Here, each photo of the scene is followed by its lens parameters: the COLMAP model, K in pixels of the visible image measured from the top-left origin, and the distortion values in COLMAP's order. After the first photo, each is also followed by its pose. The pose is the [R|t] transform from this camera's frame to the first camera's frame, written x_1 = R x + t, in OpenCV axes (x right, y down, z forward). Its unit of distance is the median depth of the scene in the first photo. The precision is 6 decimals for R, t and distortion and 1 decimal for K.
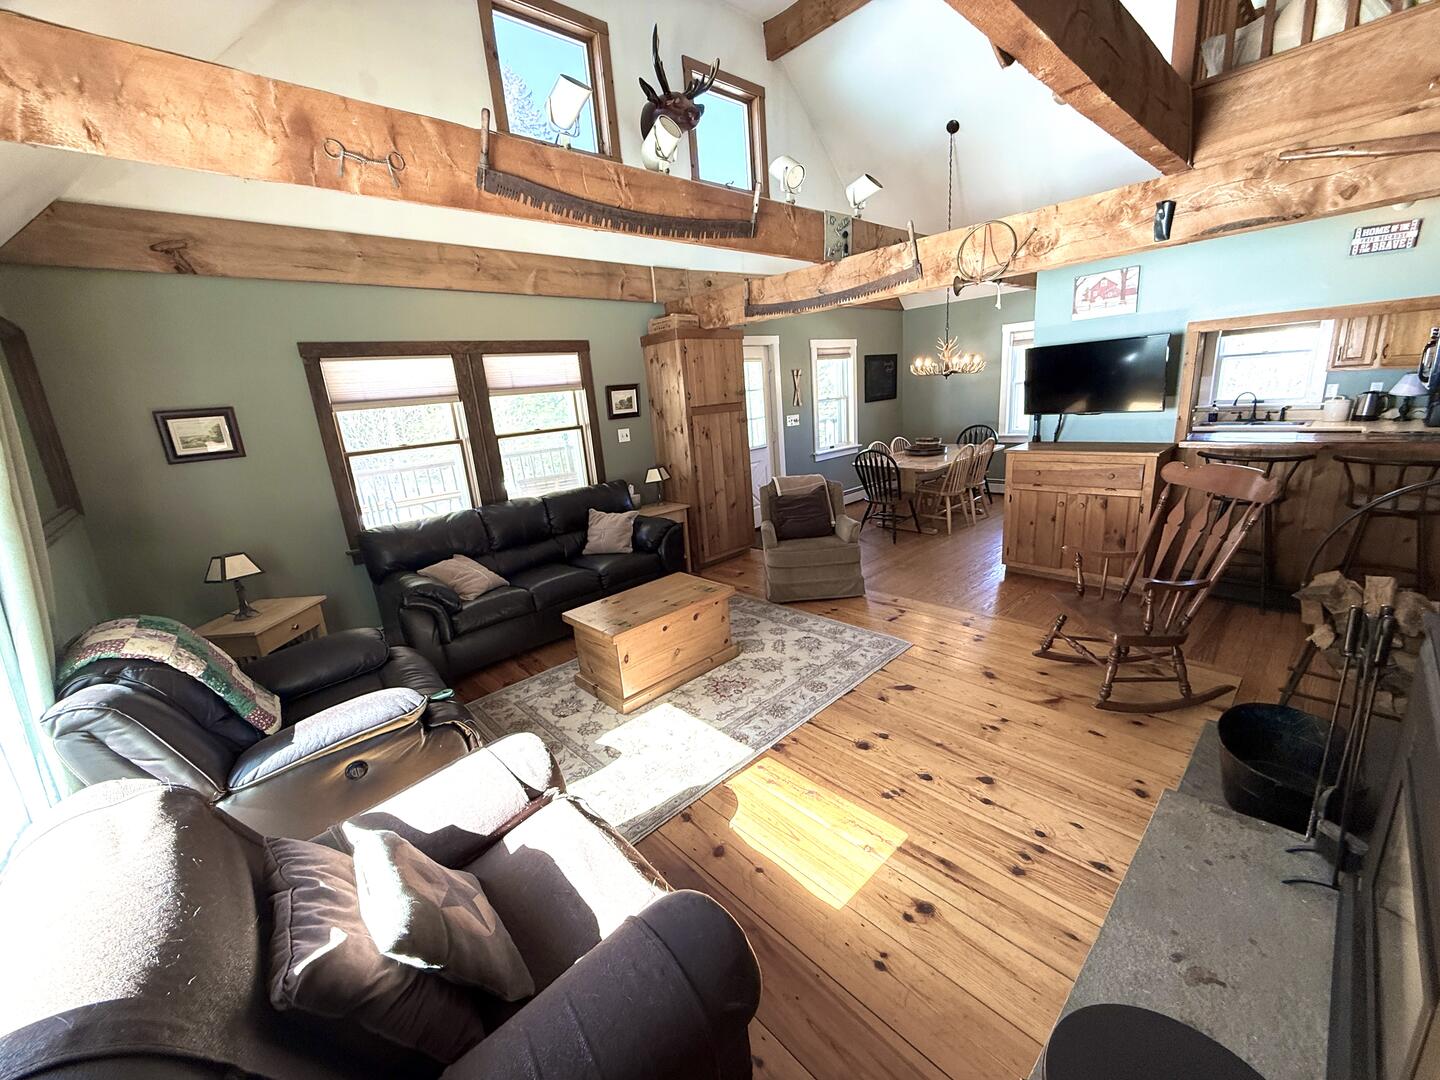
lens RADIAL K [[574.3, 0, 718.6], [0, 574.3, 539.3], [0, 0, 1]] dist [-0.000091, -0.000412]
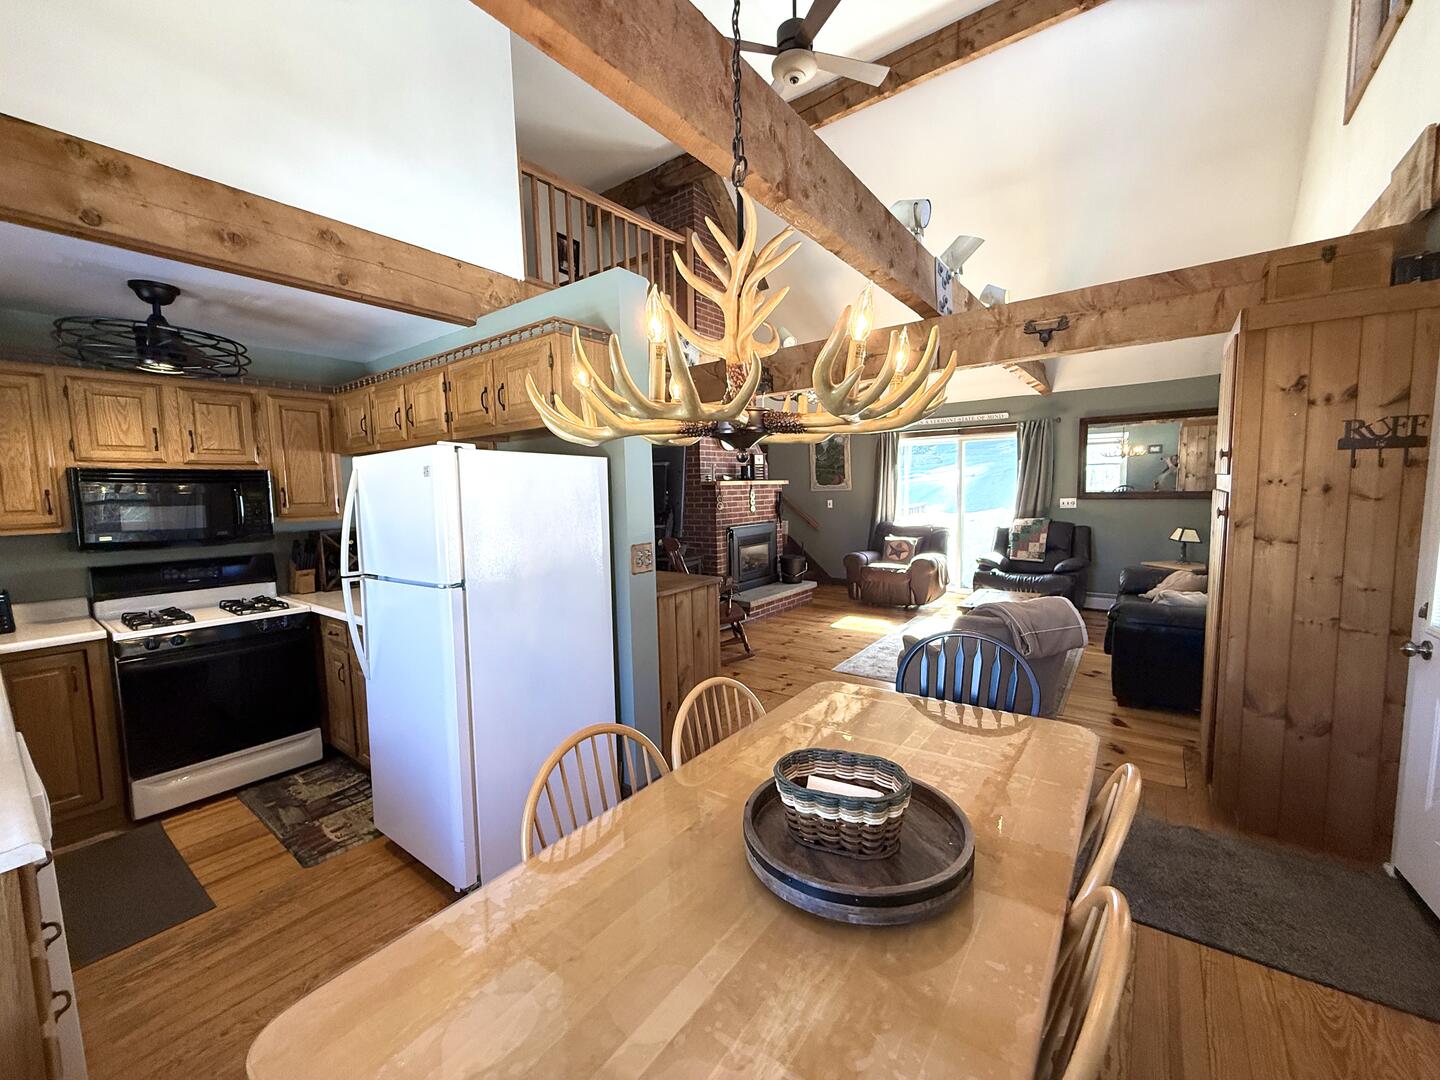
lens RADIAL K [[574.3, 0, 718.6], [0, 574.3, 539.3], [0, 0, 1]] dist [-0.000091, -0.000412]
pose [[-0.979173, 0.118697, -0.164717, 0.619028], [0.054563, 0.935297, 0.349632, -0.450910], [0.195559, 0.333363, -0.922294, 1.650853]]
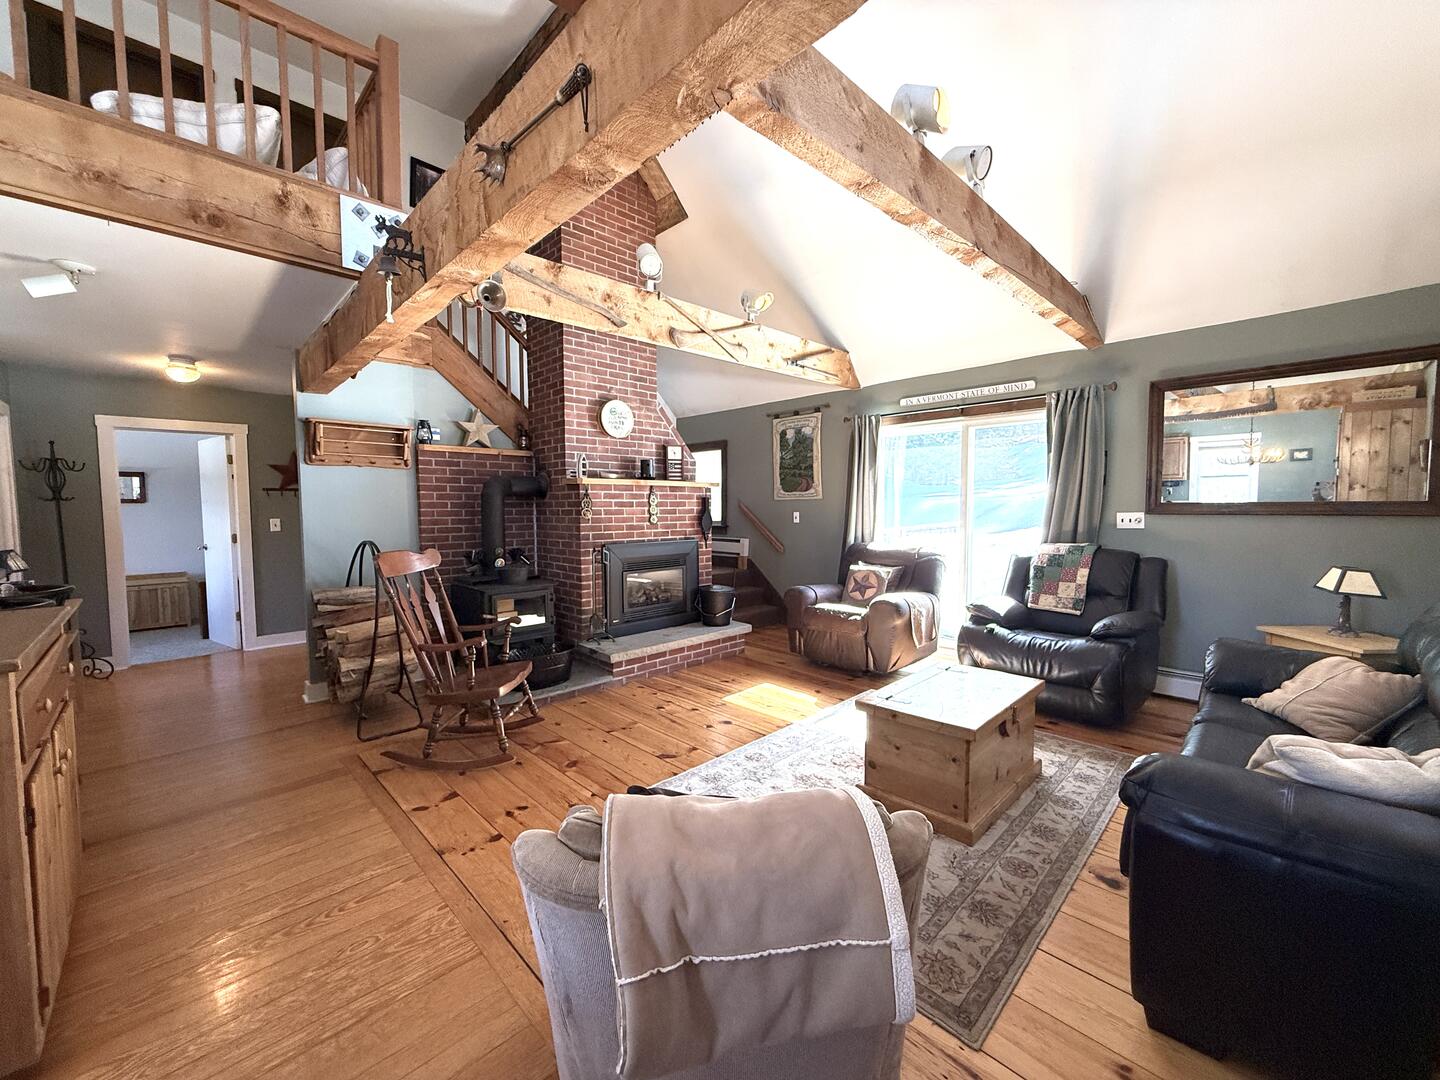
lens RADIAL K [[574.3, 0, 718.6], [0, 574.3, 539.3], [0, 0, 1]] dist [-0.000091, -0.000412]
pose [[-0.995991, 0.087318, -0.019431, 0.155634], [0.077059, 0.947809, 0.309387, -0.276192], [0.045432, 0.306649, -0.950738, 1.280120]]
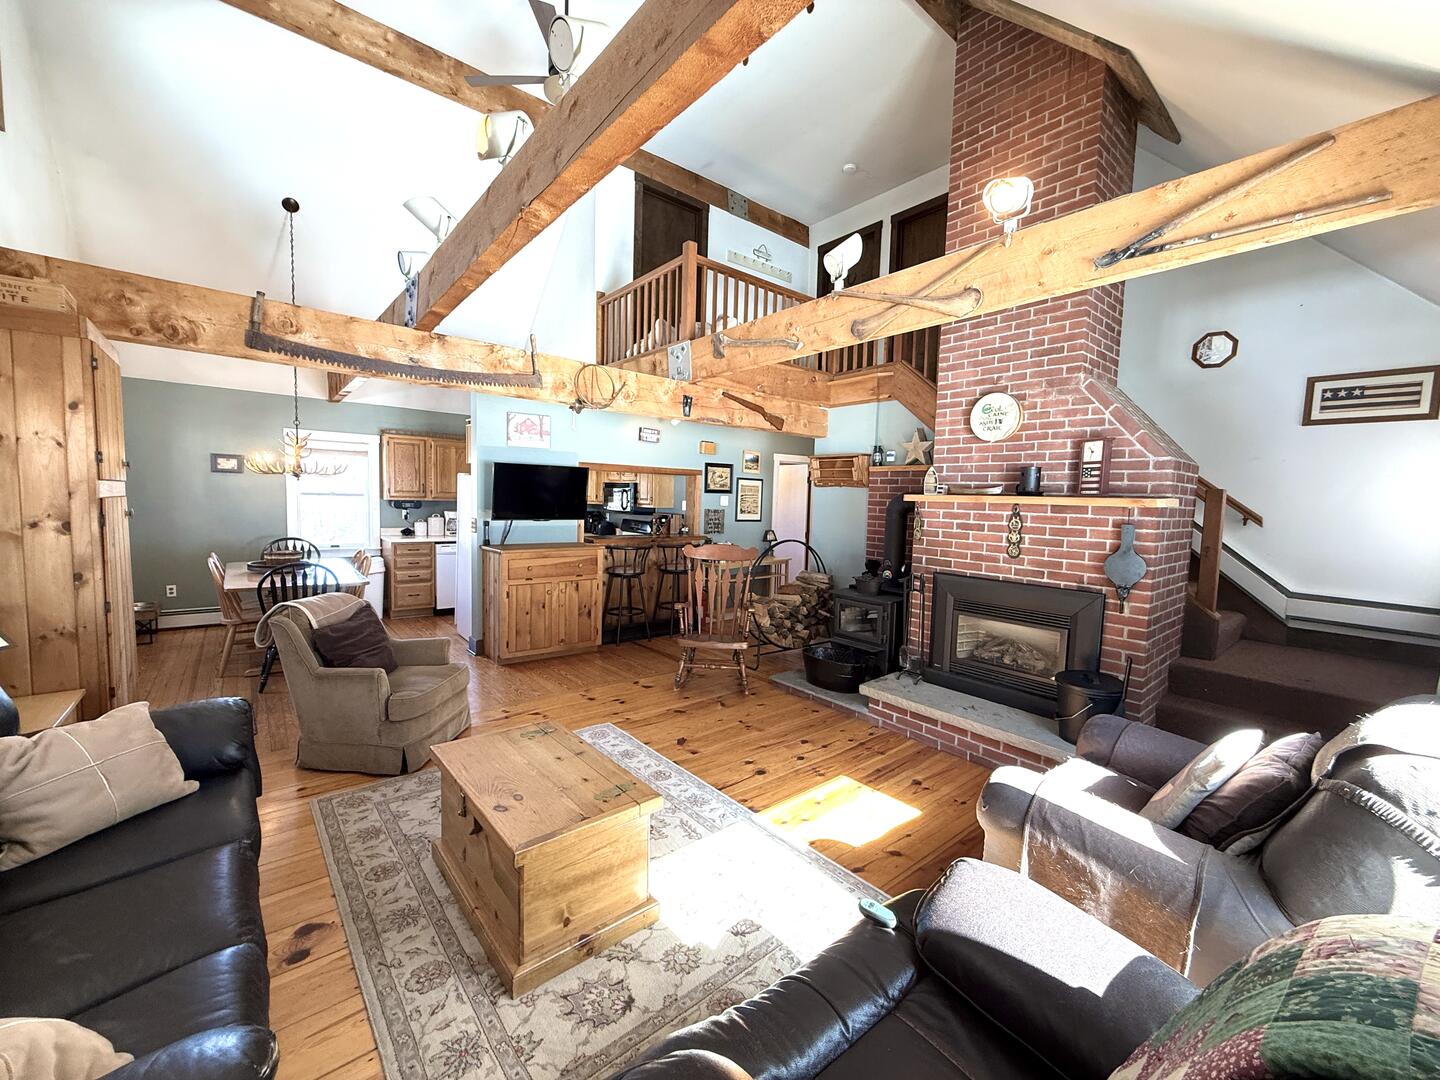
lens RADIAL K [[574.3, 0, 718.6], [0, 574.3, 539.3], [0, 0, 1]] dist [-0.000091, -0.000412]
pose [[0.049593, 0.008113, 0.998737, -0.567492], [0.221305, 0.975021, -0.018909, -0.065674], [-0.973943, 0.221963, 0.046558, 0.550393]]
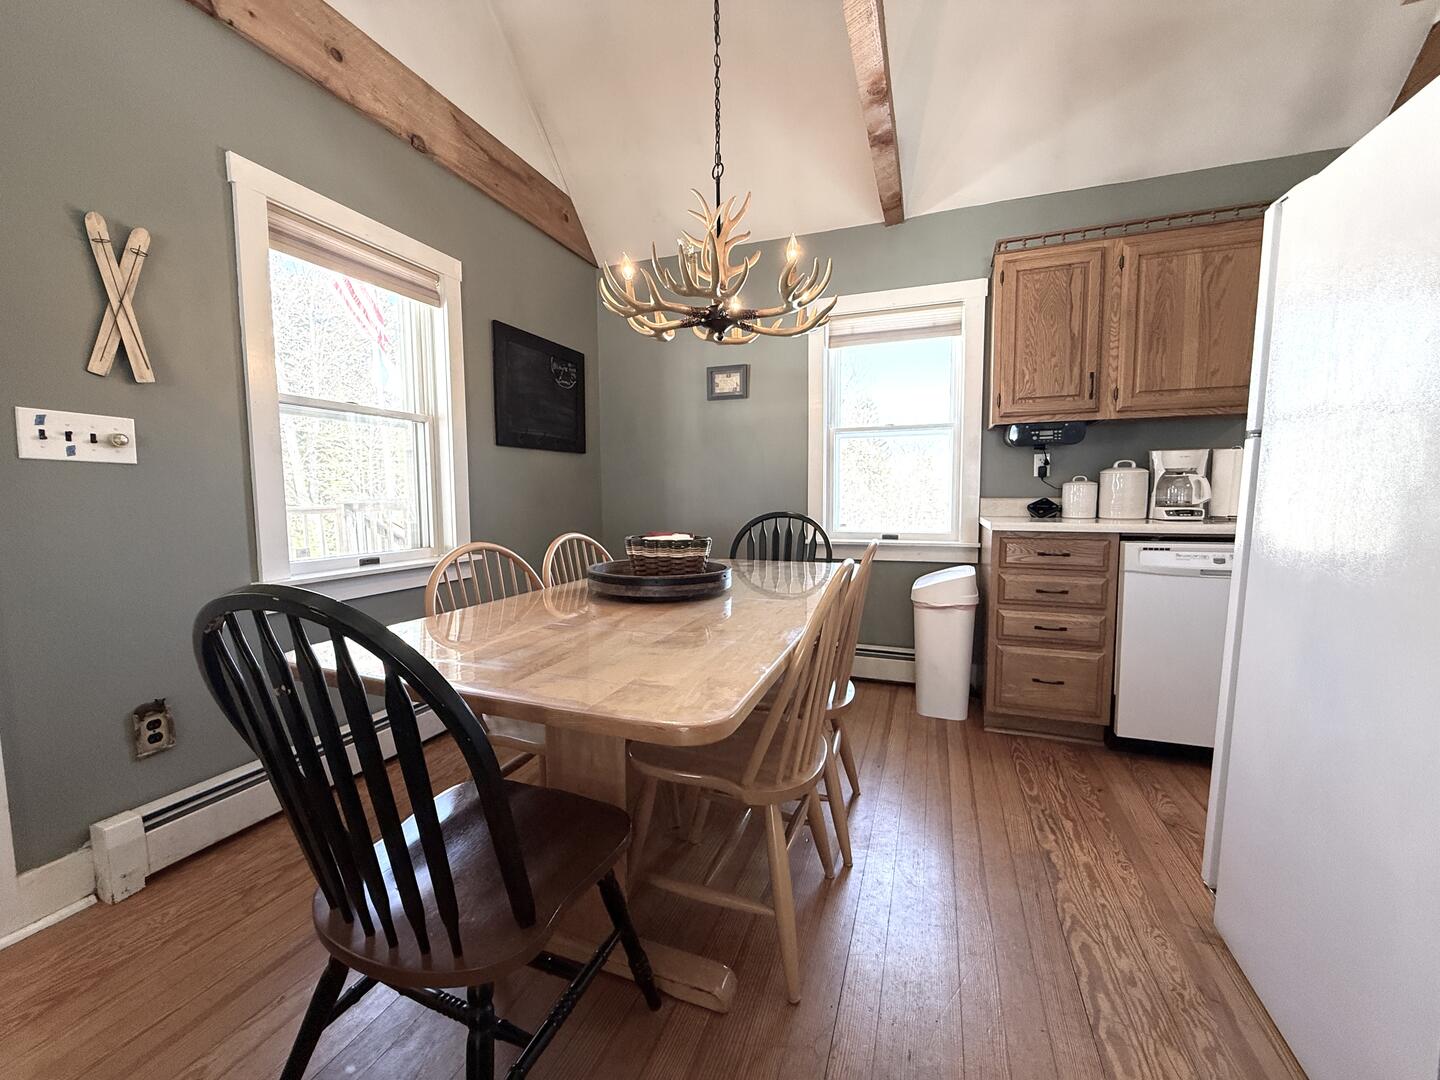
lens RADIAL K [[574.3, 0, 718.6], [0, 574.3, 539.3], [0, 0, 1]] dist [-0.000091, -0.000412]
pose [[0.890729, 0.034789, 0.453202, 0.376605], [0.054350, 0.981762, -0.182181, -0.177303], [-0.451274, 0.186906, 0.872593, 1.077557]]
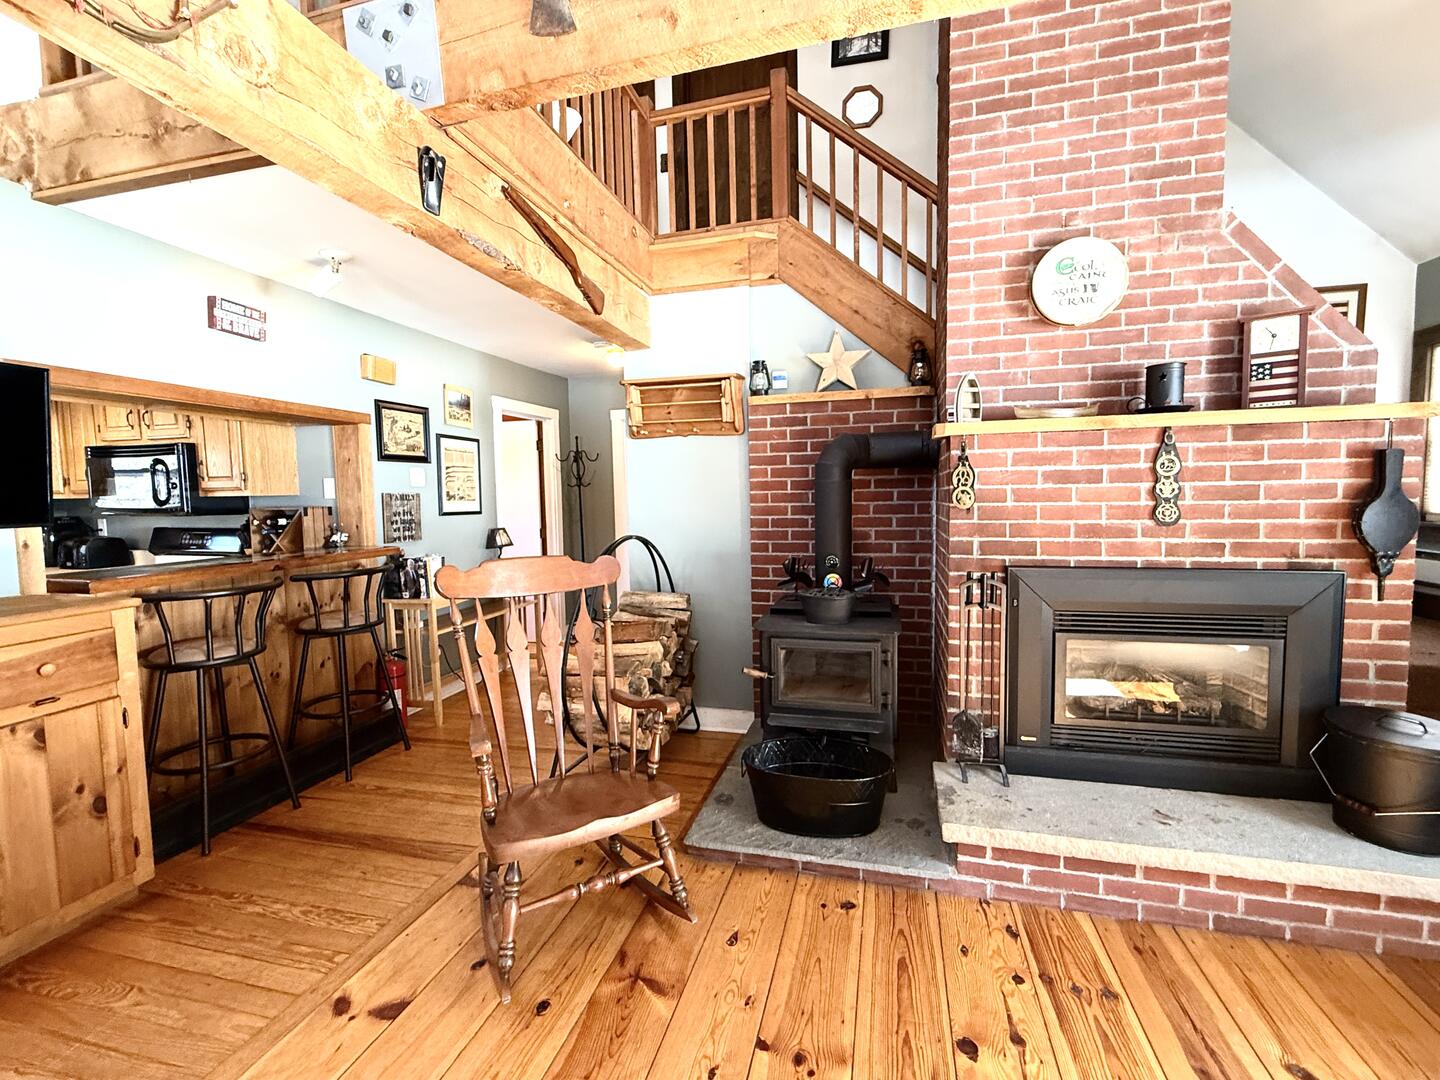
lens RADIAL K [[630.2, 0, 718.6], [0, 630.2, 538.7], [0, 0, 1]] dist [0.001115, -0.000281]
pose [[-0.529735, 0.030230, 0.847624, 0.025478], [0.271695, 0.952751, 0.135821, -0.116761], [-0.803469, 0.302245, -0.512919, 0.730875]]
